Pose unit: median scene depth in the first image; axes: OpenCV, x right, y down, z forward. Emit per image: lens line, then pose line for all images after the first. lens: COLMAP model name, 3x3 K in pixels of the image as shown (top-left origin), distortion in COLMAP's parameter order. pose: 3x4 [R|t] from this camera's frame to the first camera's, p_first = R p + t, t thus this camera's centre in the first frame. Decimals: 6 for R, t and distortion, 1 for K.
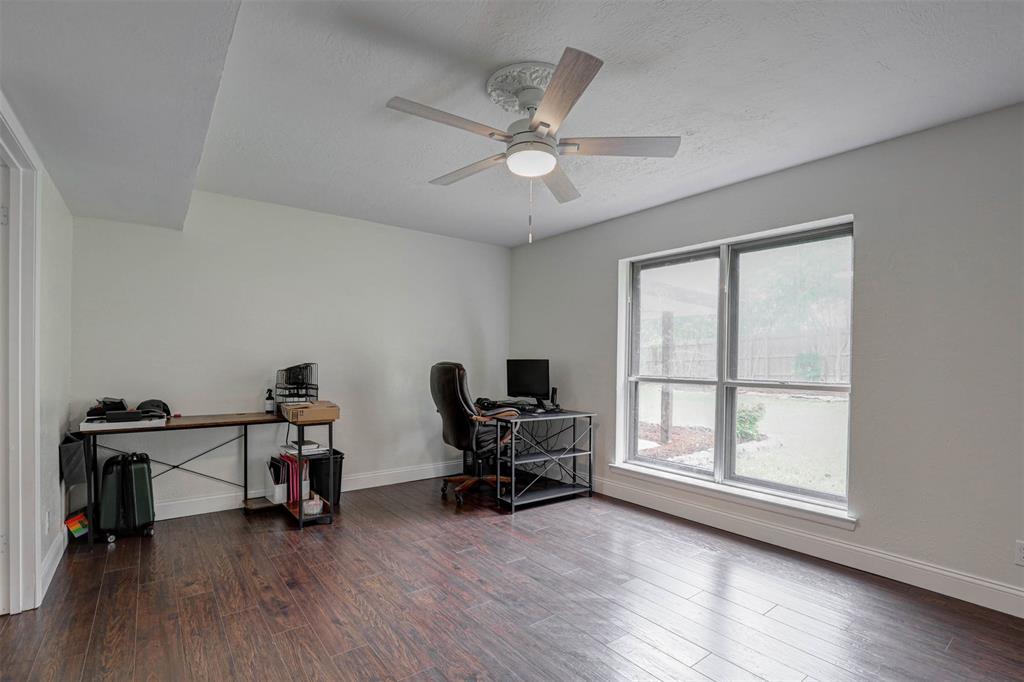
lens RADIAL K [[477.8, 0, 512.8], [0, 477.8, 372.0], [0, 0, 1]] dist [-0.034025, -0.000062]
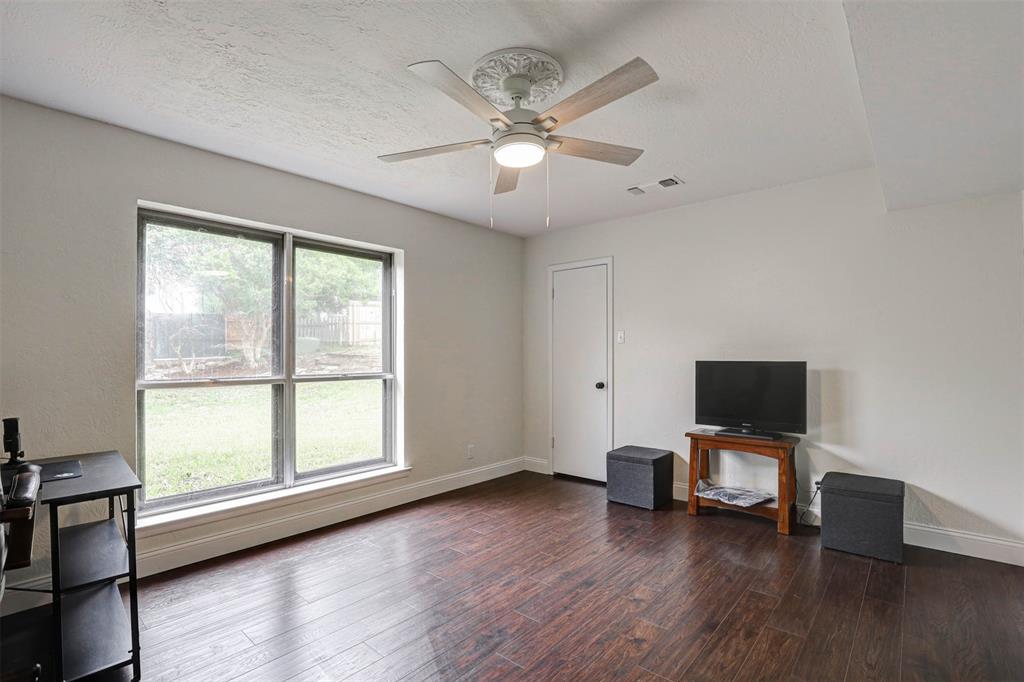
lens RADIAL K [[472.0, 0, 513.2], [0, 472.0, 357.7], [0, 0, 1]] dist [-0.024293, 0.000237]
pose [[-0.196297, -0.014290, 0.980440, -0.571045], [0.028391, 0.999392, 0.020250, -0.028424], [-0.980133, 0.031810, -0.195772, 0.762729]]
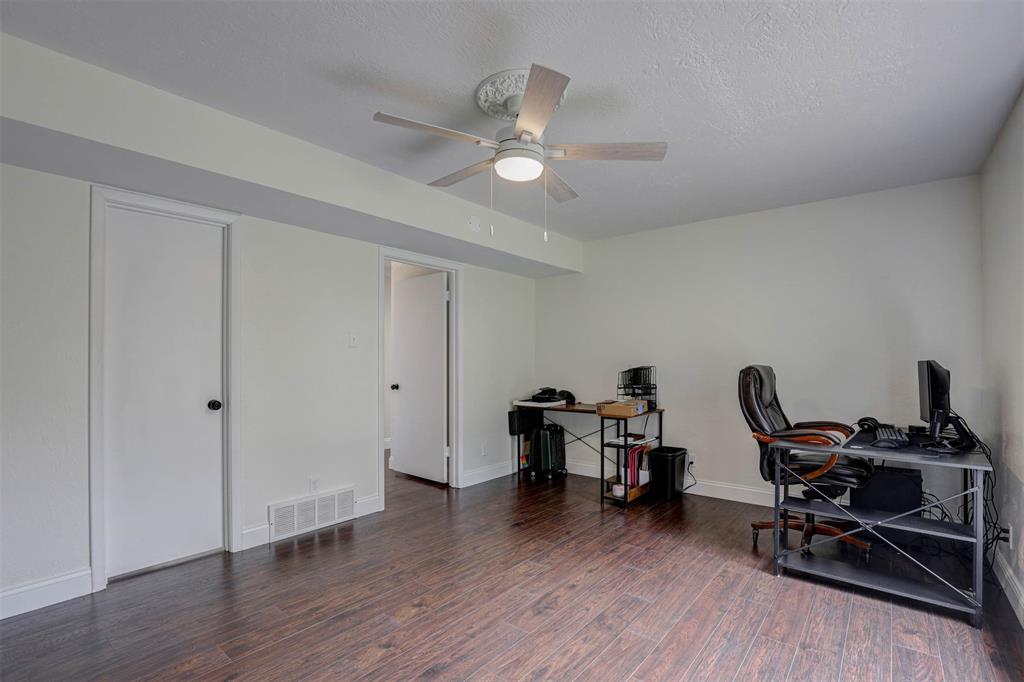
lens RADIAL K [[472.0, 0, 513.2], [0, 472.0, 357.7], [0, 0, 1]] dist [-0.024293, 0.000237]
pose [[0.231975, -0.018159, -0.972552, 0.642614], [-0.021260, 0.999492, -0.023733, -0.005732], [0.972489, 0.026182, 0.231472, 0.478746]]
